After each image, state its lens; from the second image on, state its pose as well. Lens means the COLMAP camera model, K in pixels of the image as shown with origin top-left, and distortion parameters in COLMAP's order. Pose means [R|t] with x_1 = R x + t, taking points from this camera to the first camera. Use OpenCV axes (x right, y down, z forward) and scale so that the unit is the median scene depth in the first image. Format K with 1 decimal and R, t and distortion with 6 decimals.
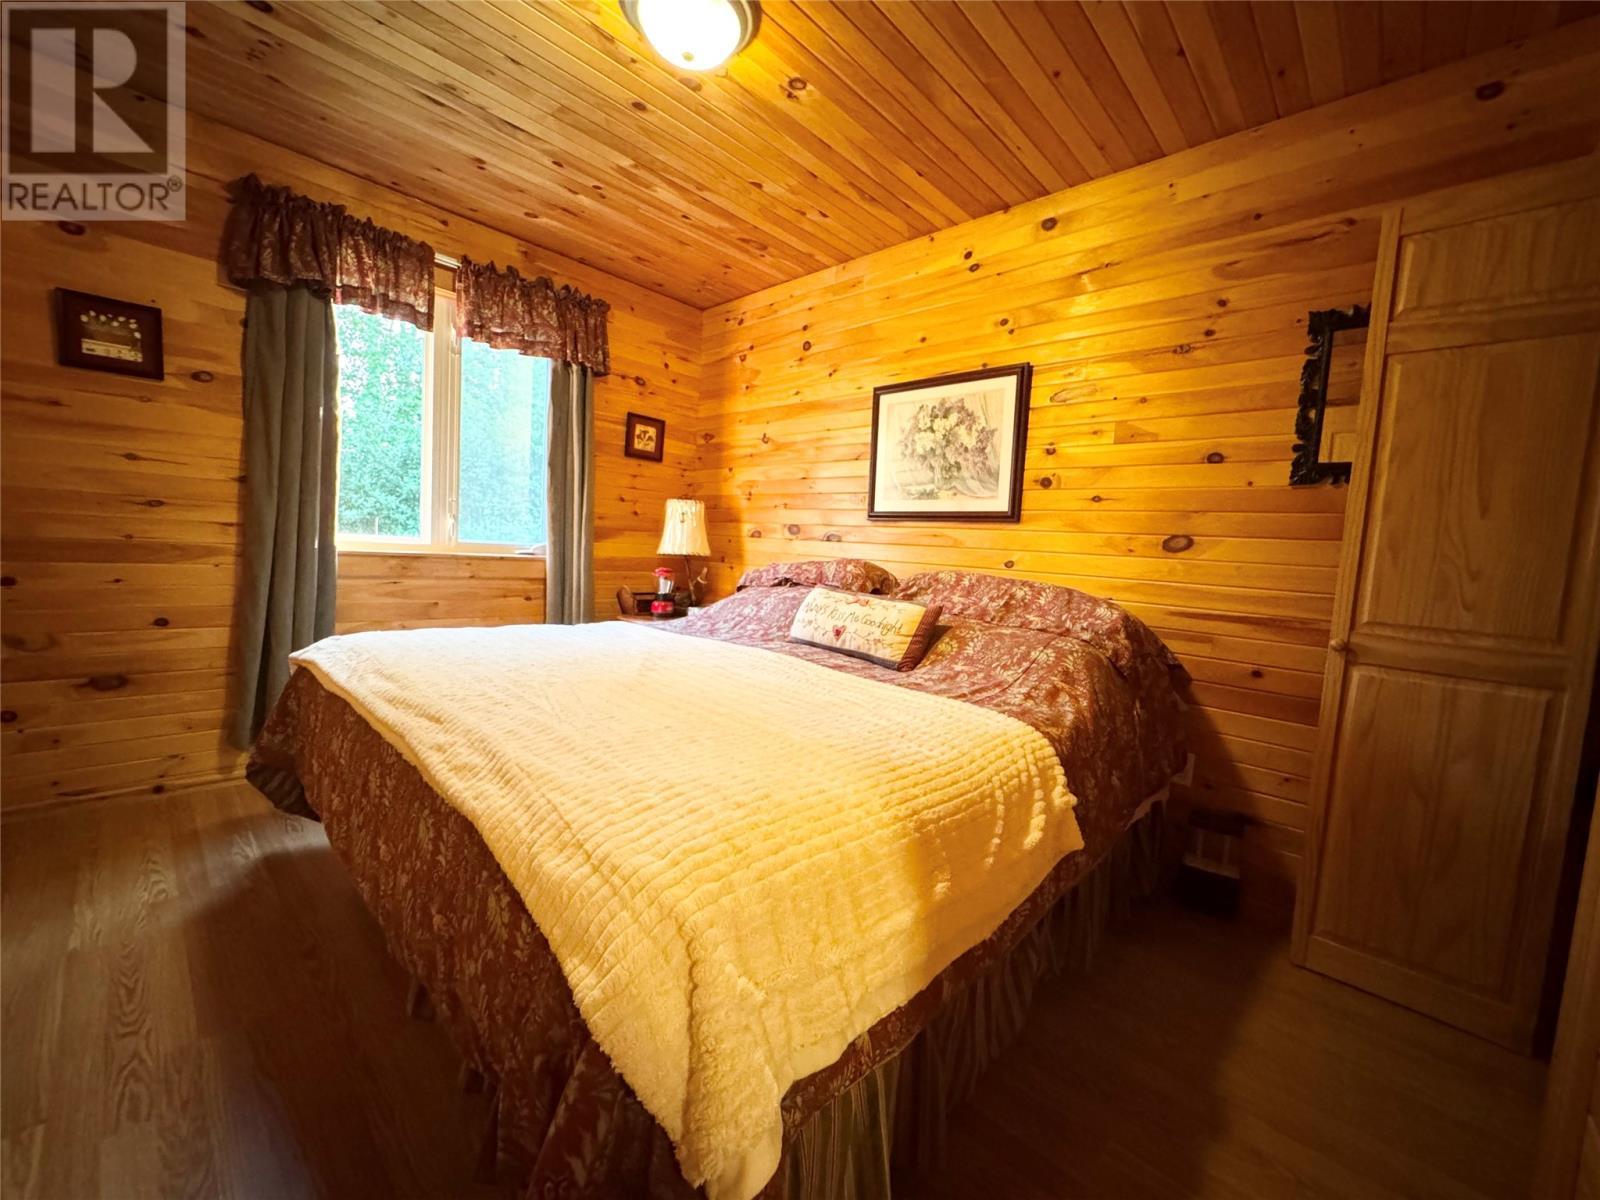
lens RADIAL K [[644.9, 0, 794.4], [0, 644.9, 601.8], [0, 0, 1]] dist [-0.002521, 0.000186]
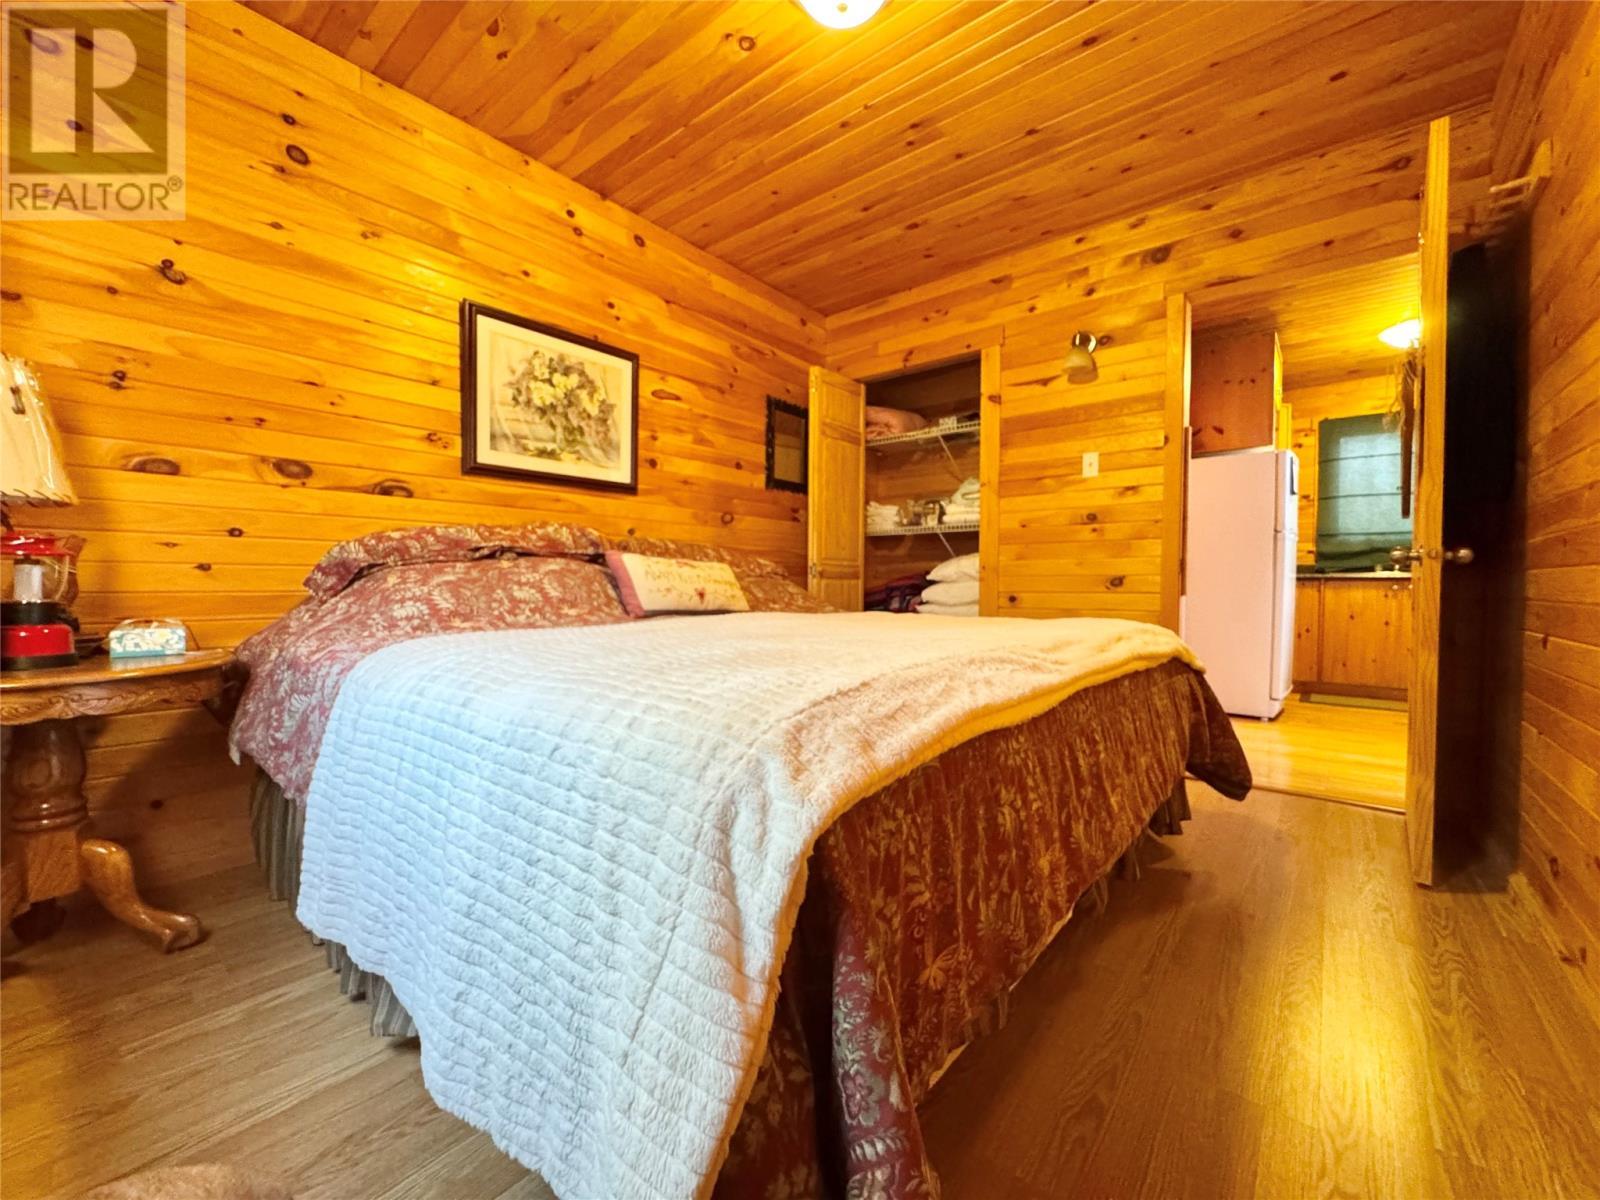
lens RADIAL K [[644.9, 0, 799.9], [0, 644.9, 601.8], [0, 0, 1]] dist [-0.002521, 0.000186]
pose [[-0.074451, -0.090870, 0.993076, -0.773693], [0.072802, 0.992687, 0.096292, -0.022209], [-0.994564, 0.079467, -0.067291, 0.760284]]
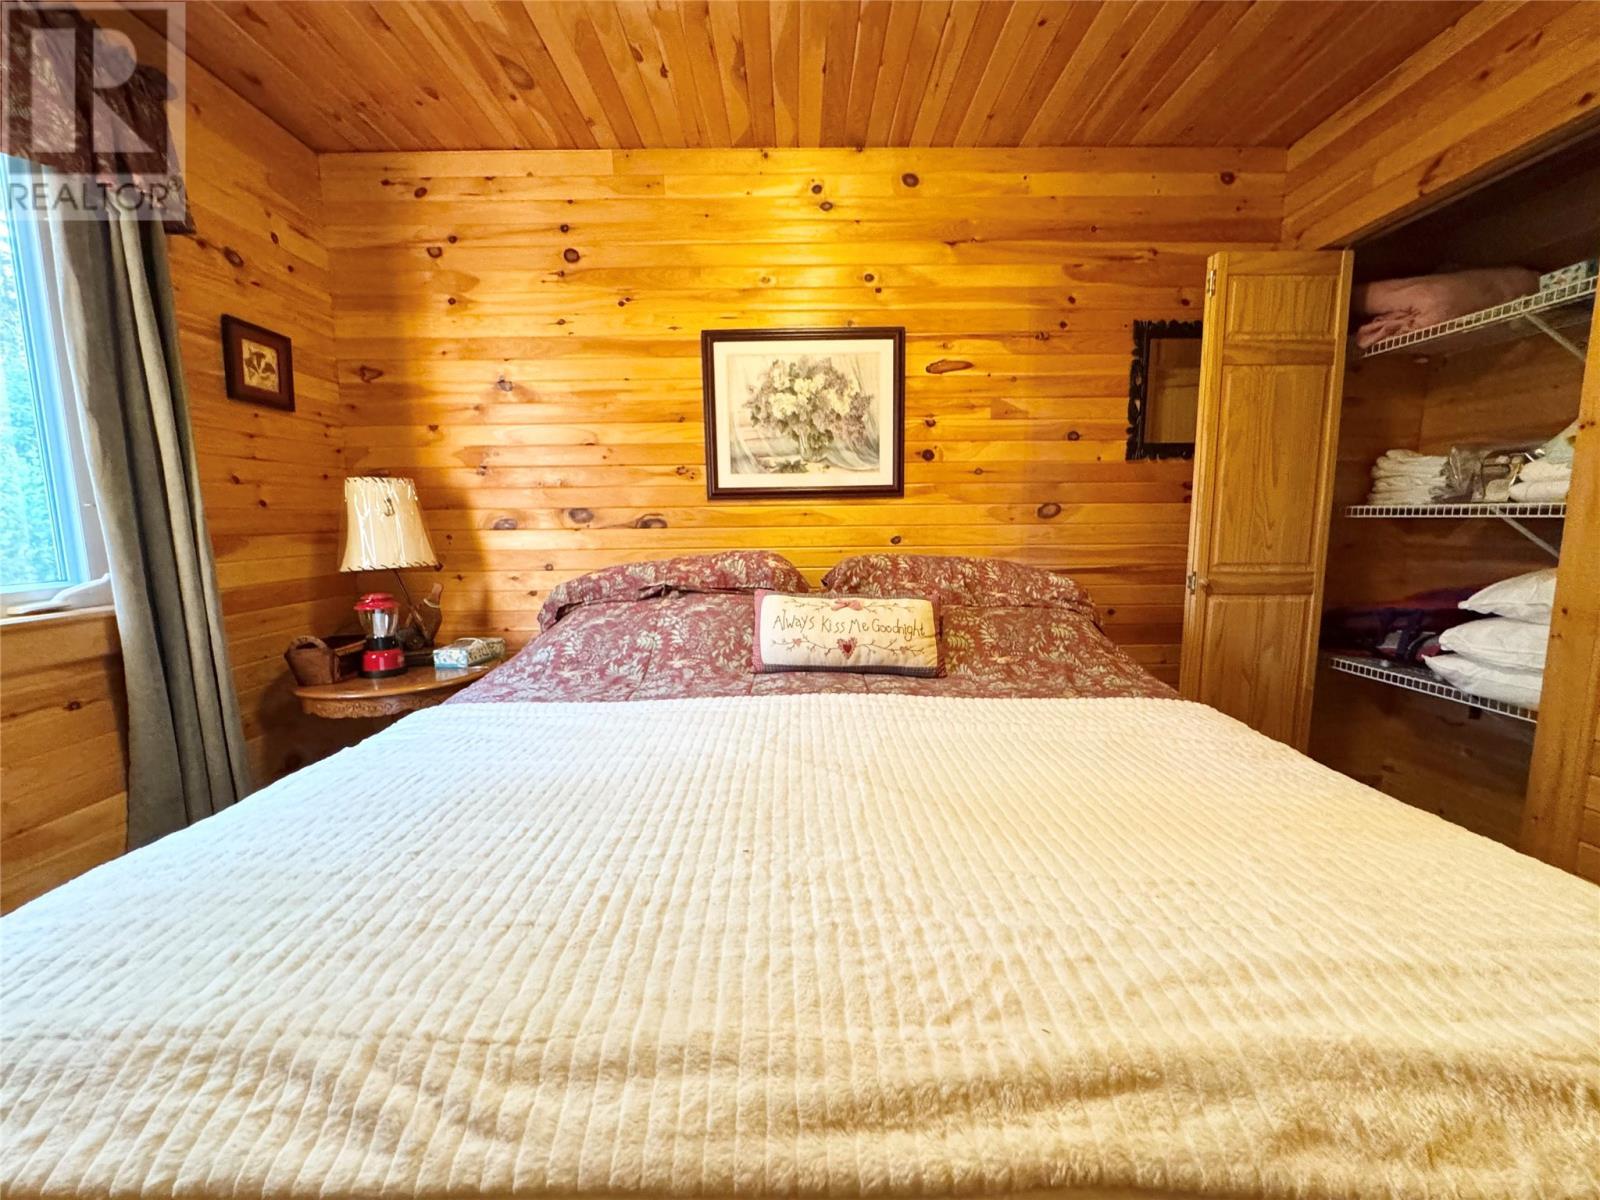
lens RADIAL K [[644.9, 0, 801.6], [0, 644.9, 602.5], [0, 0, 1]] dist [-0.002521, 0.000186]
pose [[0.713521, -0.160228, 0.682066, -0.423762], [0.113522, 0.987075, 0.113122, -0.087375], [-0.691376, -0.003286, 0.722488, 0.381682]]
